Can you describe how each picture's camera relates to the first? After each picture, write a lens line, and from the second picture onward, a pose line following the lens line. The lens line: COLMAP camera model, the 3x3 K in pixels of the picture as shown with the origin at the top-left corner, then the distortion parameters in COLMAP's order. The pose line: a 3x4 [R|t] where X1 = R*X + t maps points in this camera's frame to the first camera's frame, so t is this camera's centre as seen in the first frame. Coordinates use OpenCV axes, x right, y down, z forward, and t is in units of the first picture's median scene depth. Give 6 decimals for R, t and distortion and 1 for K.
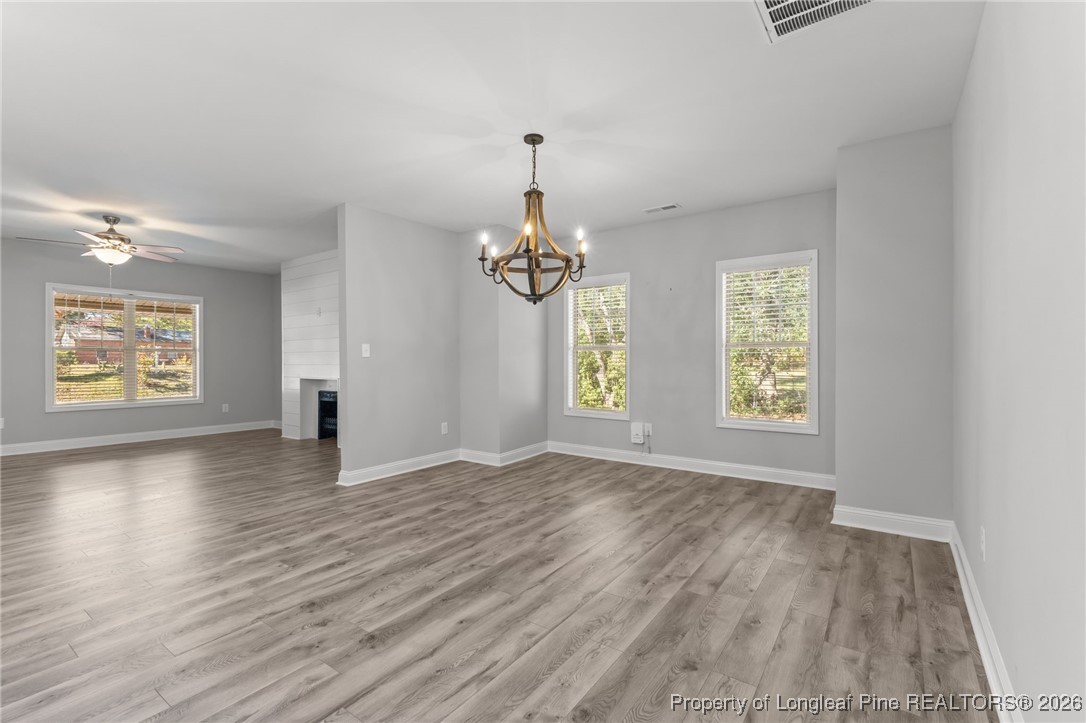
lens RADIAL K [[479.8, 0, 543.0], [0, 479.8, 361.5], [0, 0, 1]] dist [0.000711, 0.000034]
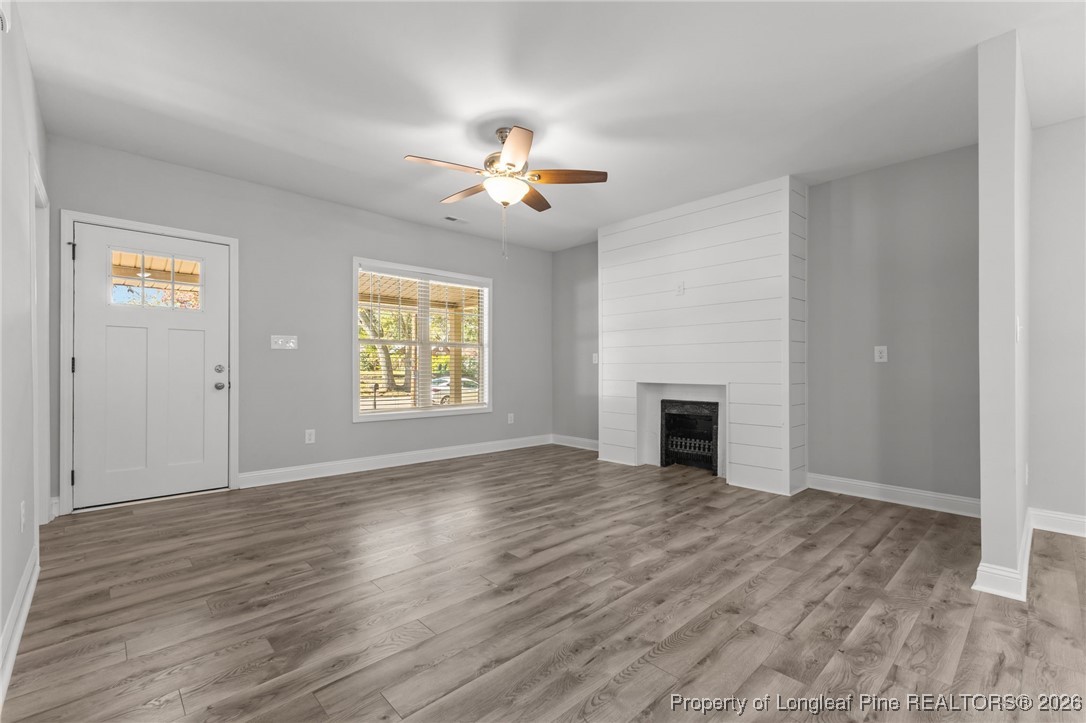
lens RADIAL K [[472.1, 0, 543.0], [0, 472.1, 361.5], [0, 0, 1]] dist [0.018261, 0.000249]
pose [[0.982360, 0.001289, -0.186998, -0.510109], [-0.003926, 0.999898, -0.013727, 0.014443], [0.186961, 0.014219, 0.982264, 0.264974]]
